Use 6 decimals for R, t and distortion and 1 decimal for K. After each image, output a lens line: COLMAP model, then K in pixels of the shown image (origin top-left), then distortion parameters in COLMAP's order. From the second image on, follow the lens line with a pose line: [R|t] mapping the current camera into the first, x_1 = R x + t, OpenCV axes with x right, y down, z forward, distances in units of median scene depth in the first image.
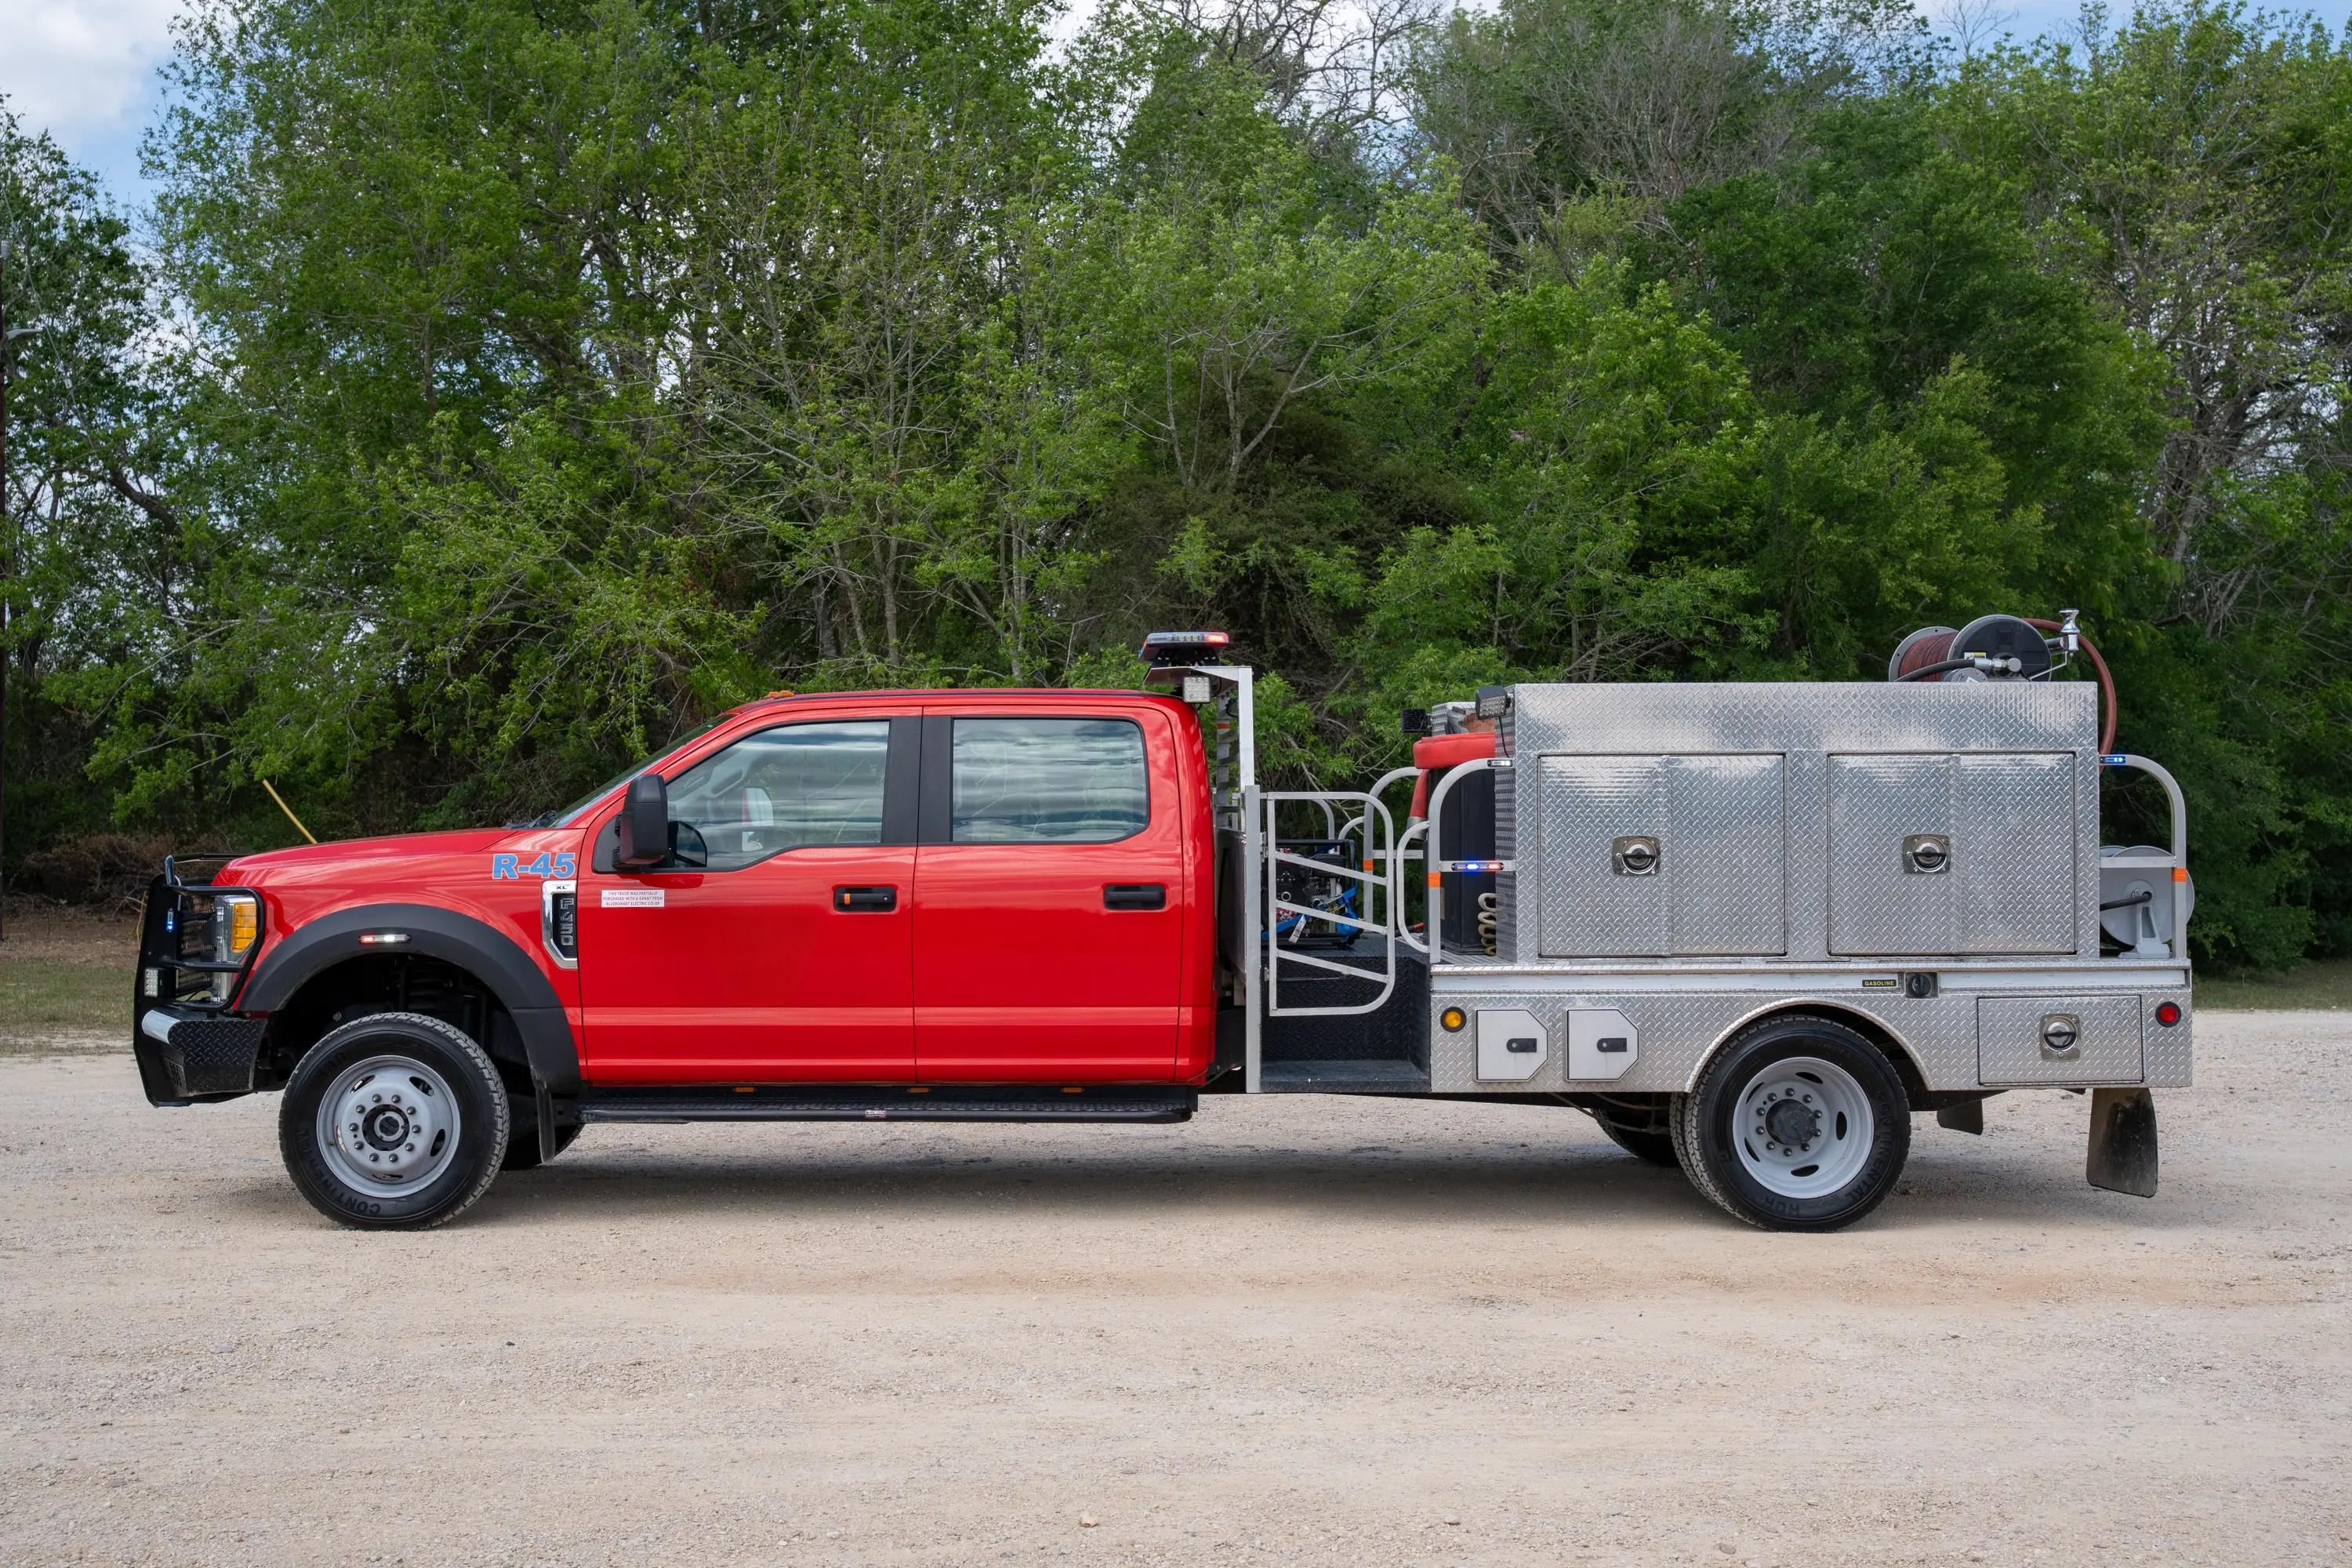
lens RADIAL K [[4963.4, 0, 1220.8], [0, 4963.4, 782.3], [0, 0, 1]] dist [0.029457, 0.498195]
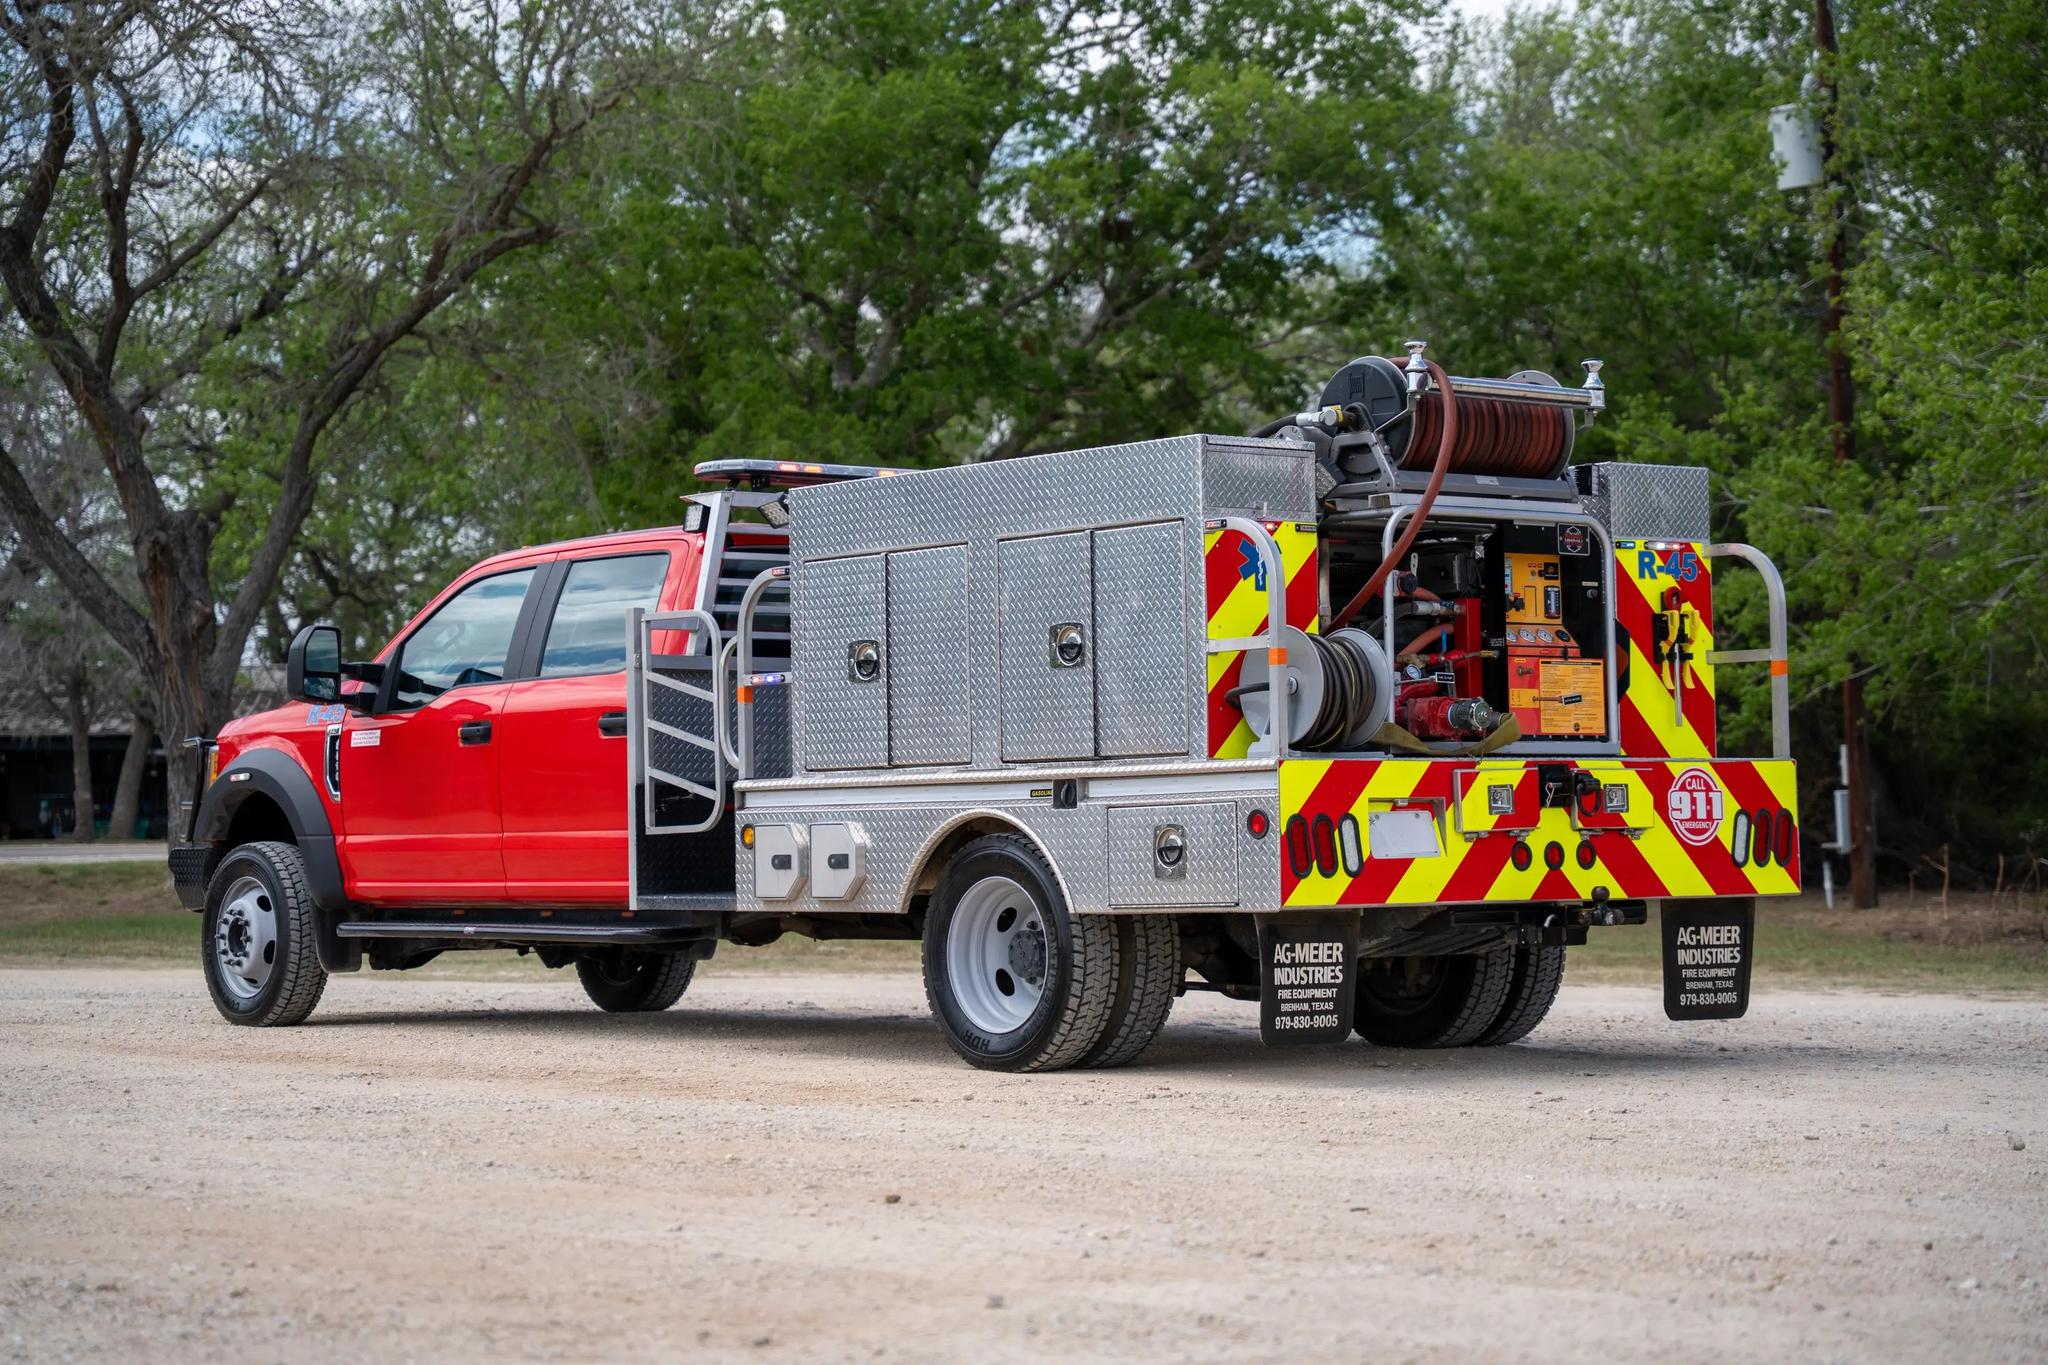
lens RADIAL K [[4321.9, 0, 1063.0], [0, 4321.9, 681.0], [0, 0, 1]] dist [0.029457, 0.498195]
pose [[0.583820, -0.041650, -0.810814, 0.770251], [0.001938, 0.998752, -0.049908, 0.059764], [0.811880, 0.027566, 0.583173, 0.555459]]
